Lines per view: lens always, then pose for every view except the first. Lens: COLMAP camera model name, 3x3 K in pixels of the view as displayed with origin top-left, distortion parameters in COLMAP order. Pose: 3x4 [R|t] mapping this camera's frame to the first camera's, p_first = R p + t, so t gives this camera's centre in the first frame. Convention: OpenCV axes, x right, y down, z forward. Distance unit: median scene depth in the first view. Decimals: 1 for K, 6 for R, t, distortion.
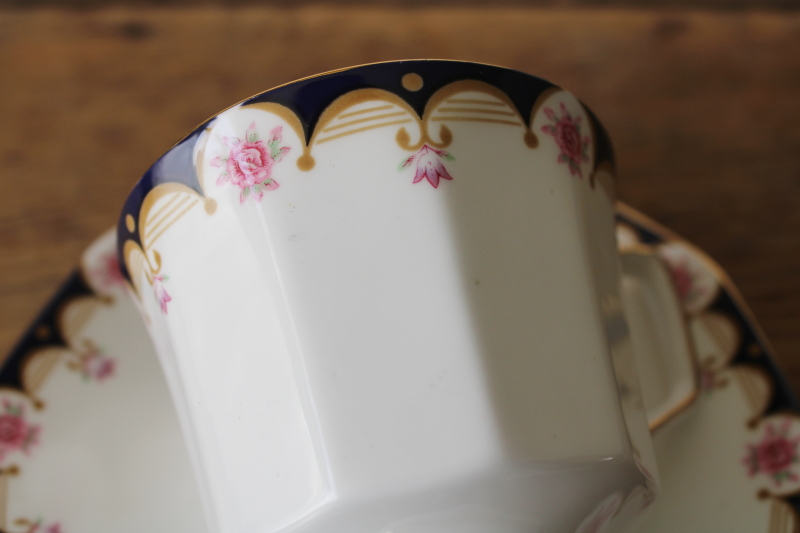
lens RADIAL K [[1355.5, 0, 400.0], [0, 1355.5, 266.5], [0, 0, 1]] dist [-0.085647, 0.120790]
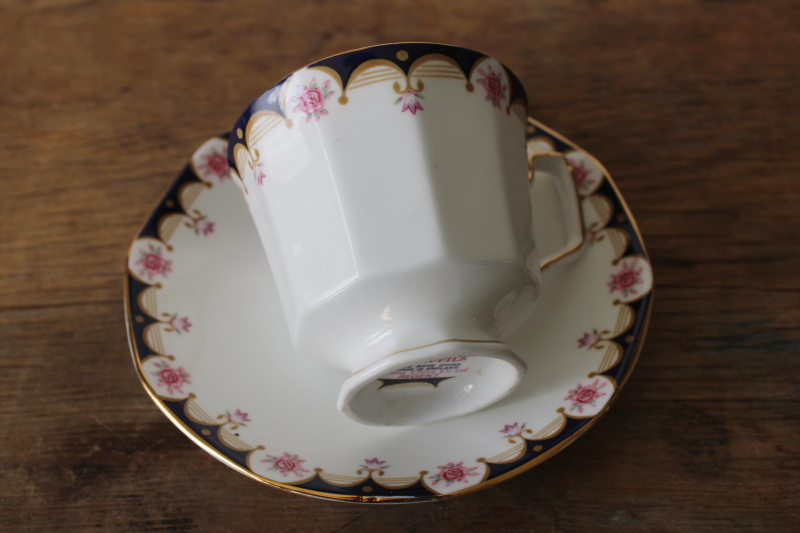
lens RADIAL K [[1355.5, 0, 400.0], [0, 1355.5, 266.5], [0, 0, 1]] dist [-0.085647, 0.120790]
pose [[0.999956, 0.007599, -0.005555, 0.017251], [-0.007260, 0.998254, 0.058625, 0.036320], [0.005991, -0.058582, 0.998265, -0.764342]]
